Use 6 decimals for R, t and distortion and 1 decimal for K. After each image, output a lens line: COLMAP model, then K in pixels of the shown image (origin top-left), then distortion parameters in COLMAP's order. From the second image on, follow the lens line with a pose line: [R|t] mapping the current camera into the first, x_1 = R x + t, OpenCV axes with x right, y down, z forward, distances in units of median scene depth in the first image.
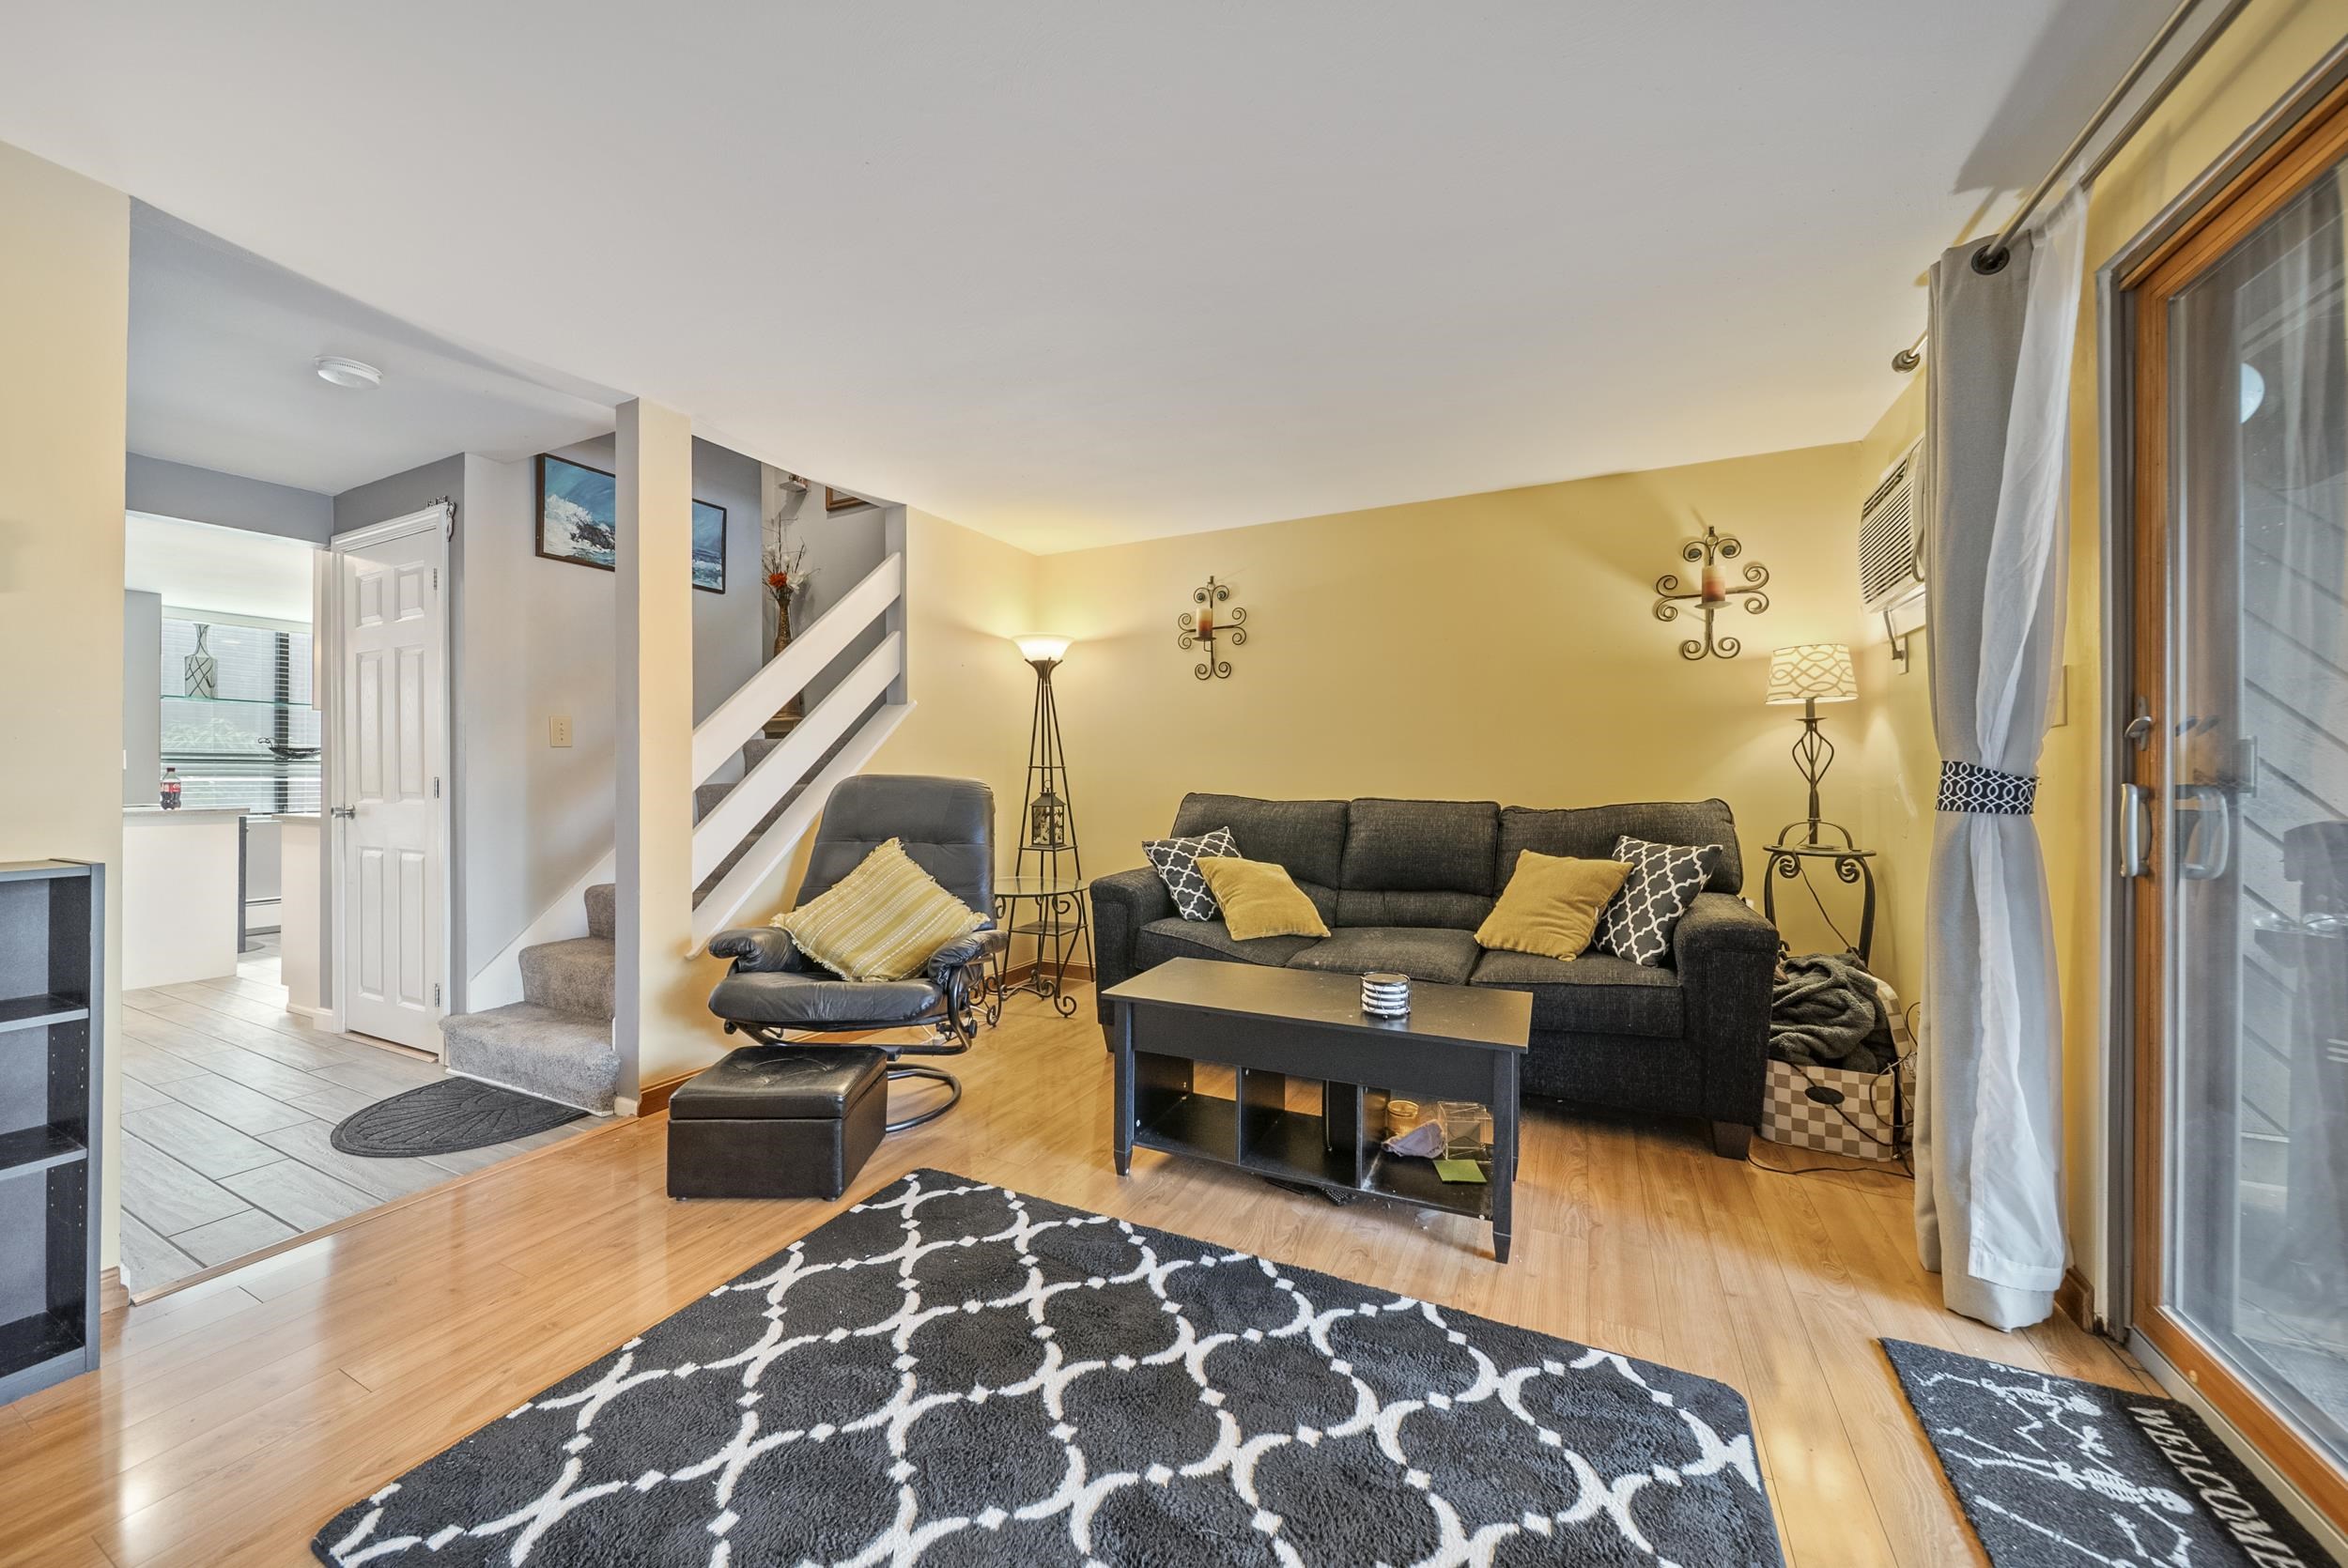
lens RADIAL K [[842.1, 0, 1174.0], [0, 842.1, 784.0], [0, 0, 1]] dist [-0.002674, -0.000579]
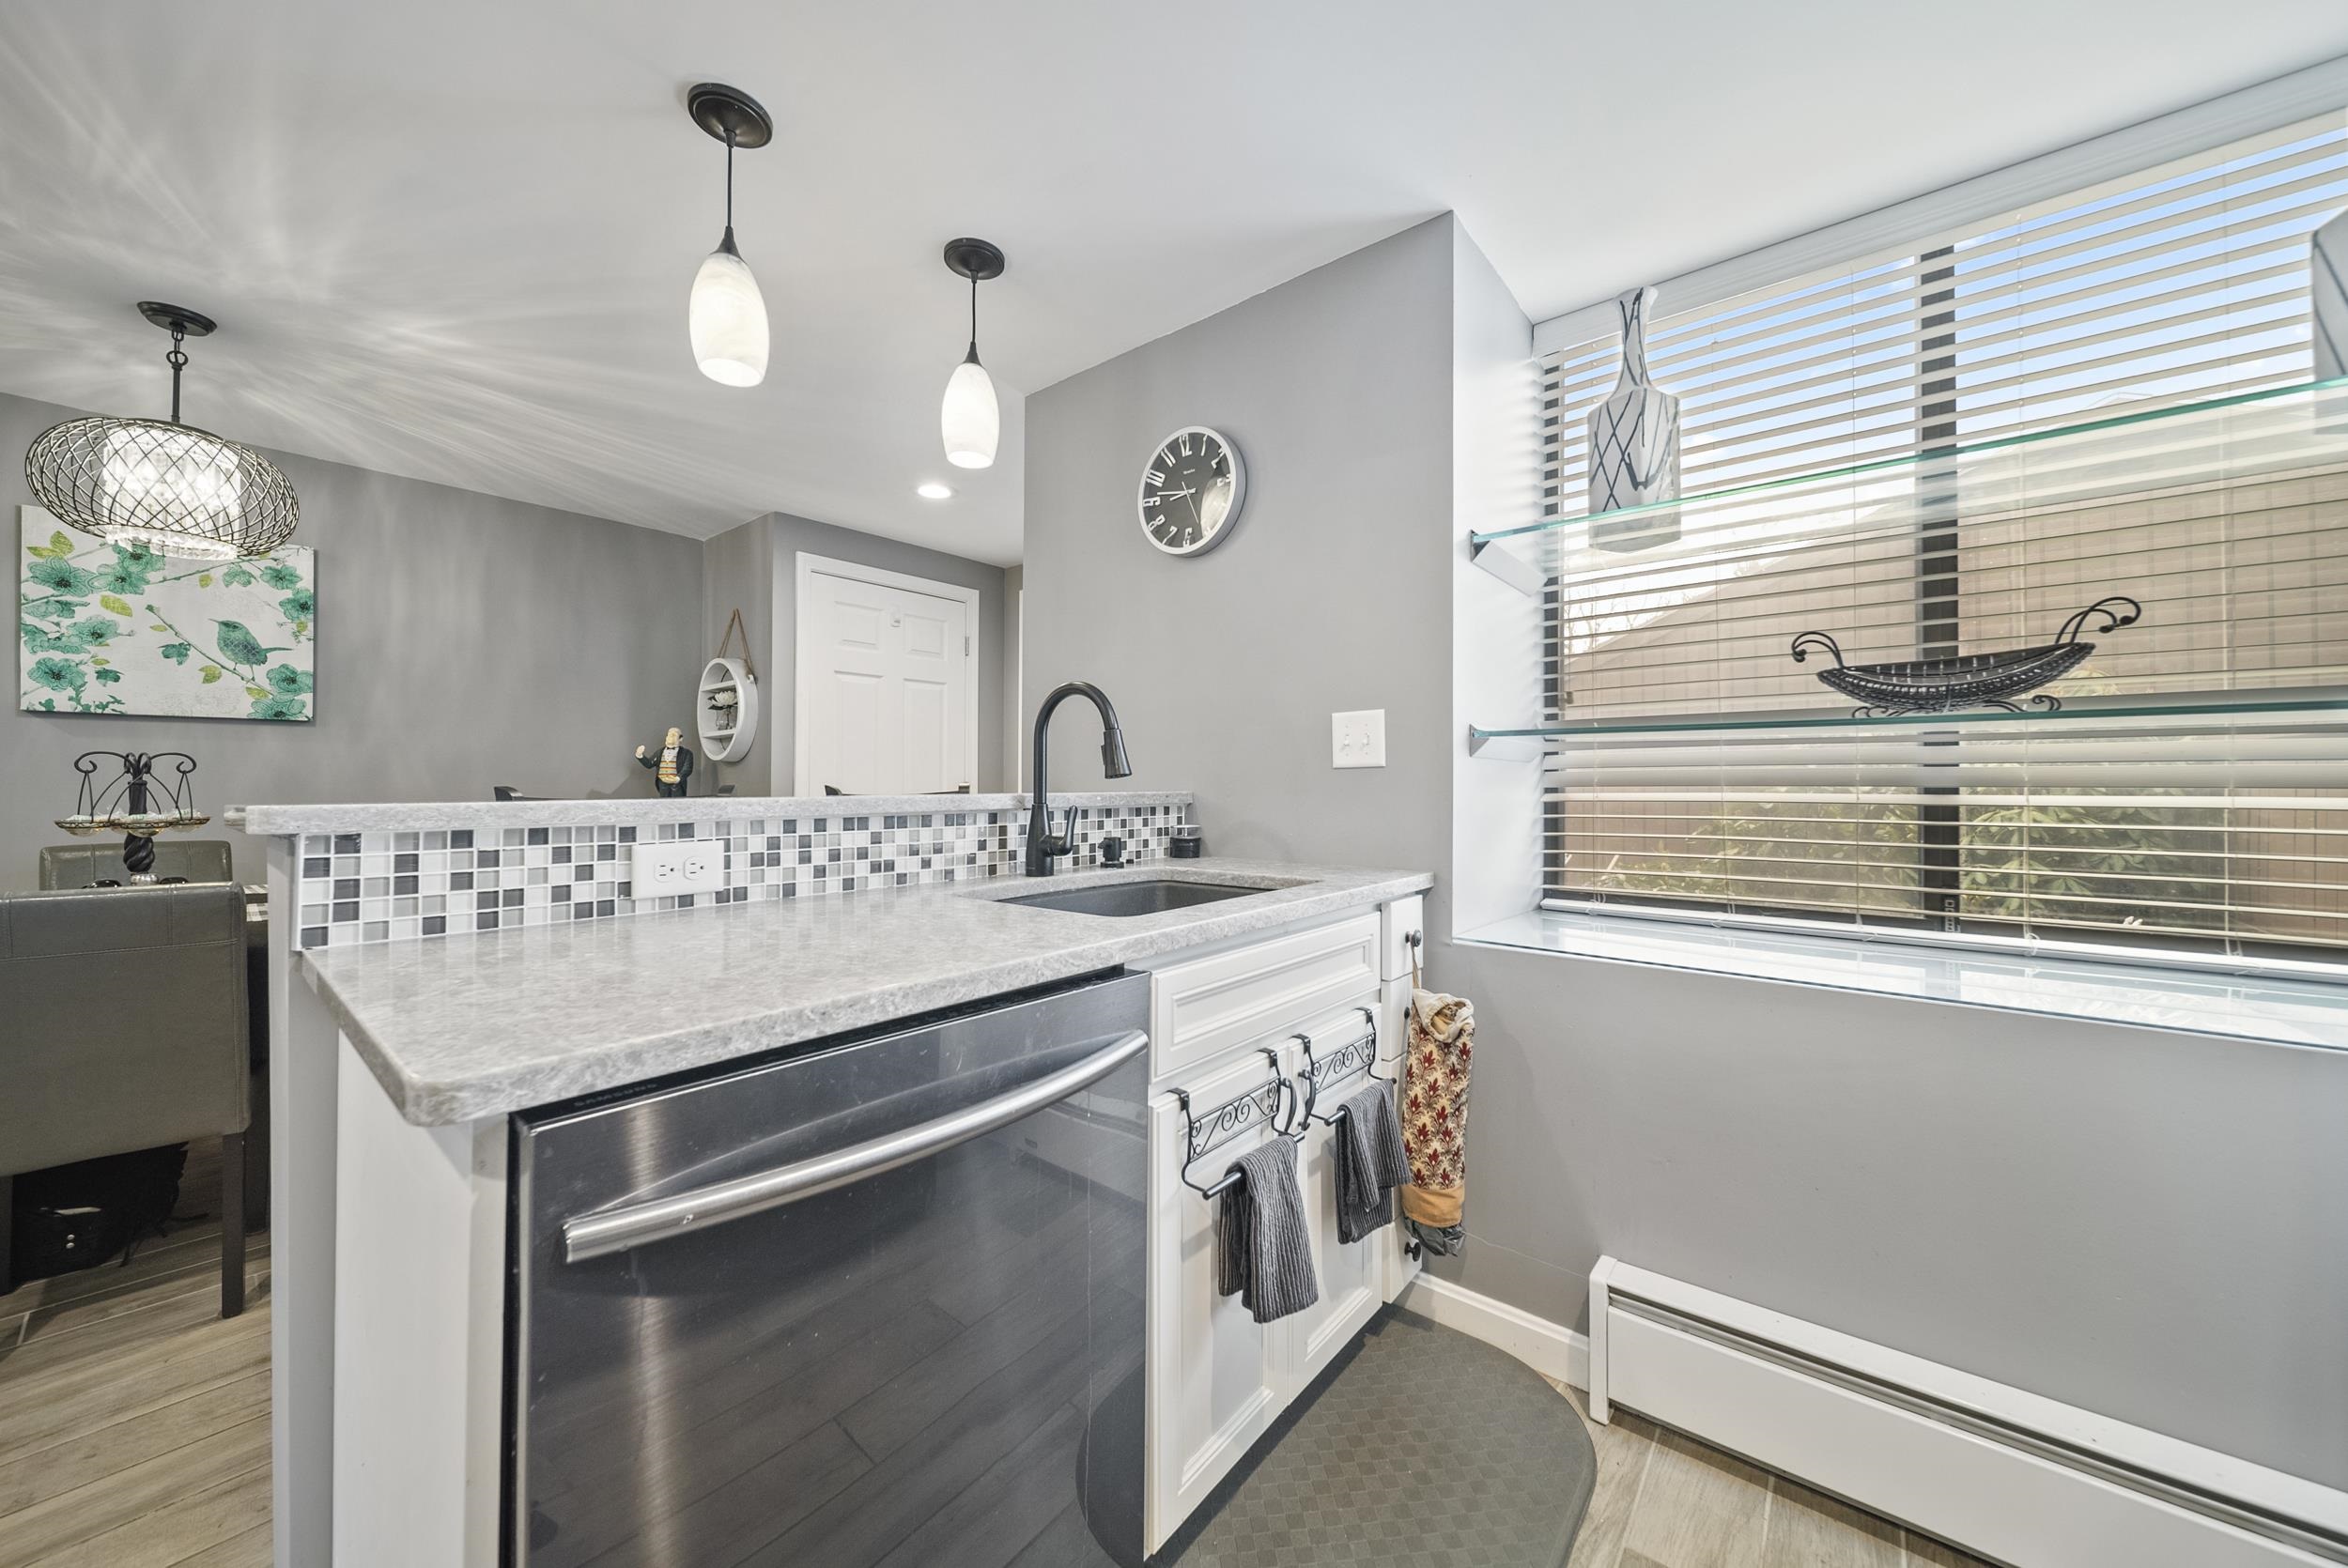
lens RADIAL K [[842.1, 0, 1174.0], [0, 842.1, 784.0], [0, 0, 1]] dist [-0.002674, -0.000579]
pose [[-0.231953, -0.003577, -0.972720, -1.482207], [-0.010970, 0.999939, -0.001062, -0.015137], [0.972665, 0.010425, -0.231979, 1.640956]]
